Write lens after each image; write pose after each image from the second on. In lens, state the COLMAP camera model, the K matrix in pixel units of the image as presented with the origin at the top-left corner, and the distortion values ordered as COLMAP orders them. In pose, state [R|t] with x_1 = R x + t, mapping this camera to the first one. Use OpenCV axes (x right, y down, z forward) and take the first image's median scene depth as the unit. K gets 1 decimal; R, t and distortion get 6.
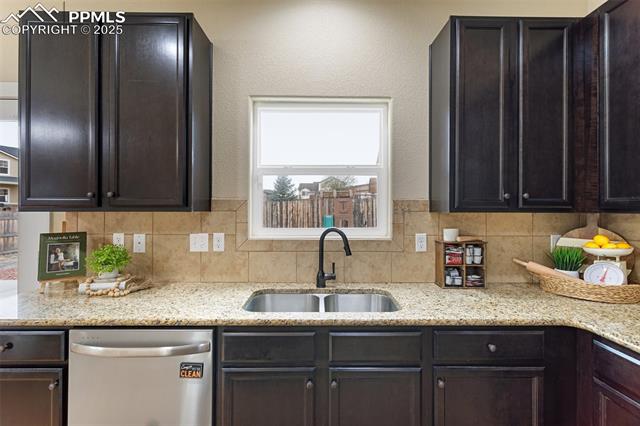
lens RADIAL K [[303.5, 0, 321.7], [0, 303.5, 209.8], [0, 0, 1]] dist [0.000601, 0.001514]
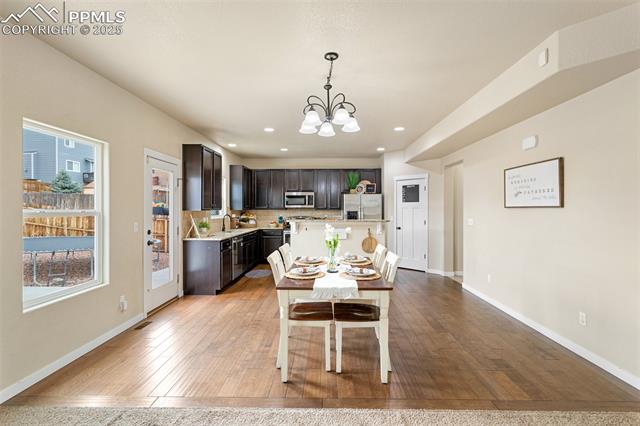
lens RADIAL K [[303.5, 0, 321.4], [0, 303.5, 209.8], [0, 0, 1]] dist [0.000601, 0.001514]
pose [[0.047594, -0.006881, 0.998843, -3.371619], [-0.003326, 0.999970, 0.007047, -0.026352], [-0.998861, -0.003658, 0.047570, -0.304882]]
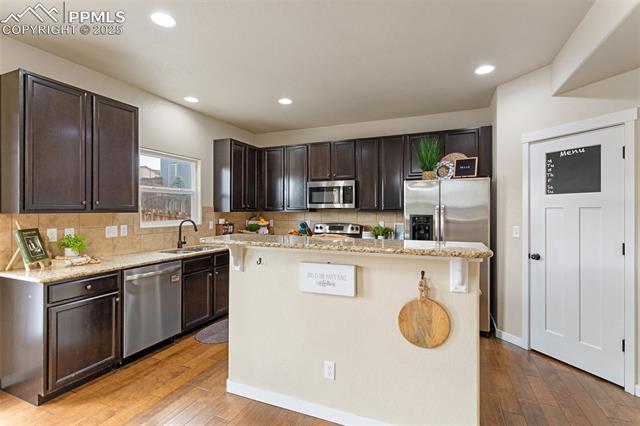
lens RADIAL K [[303.5, 0, 320.2], [0, 303.5, 209.5], [0, 0, 1]] dist [0.000601, 0.001514]
pose [[0.408692, -0.000698, 0.912672, -1.462393], [-0.003069, 0.999993, 0.002139, -0.018906], [-0.912667, -0.003675, 0.408687, -0.708964]]
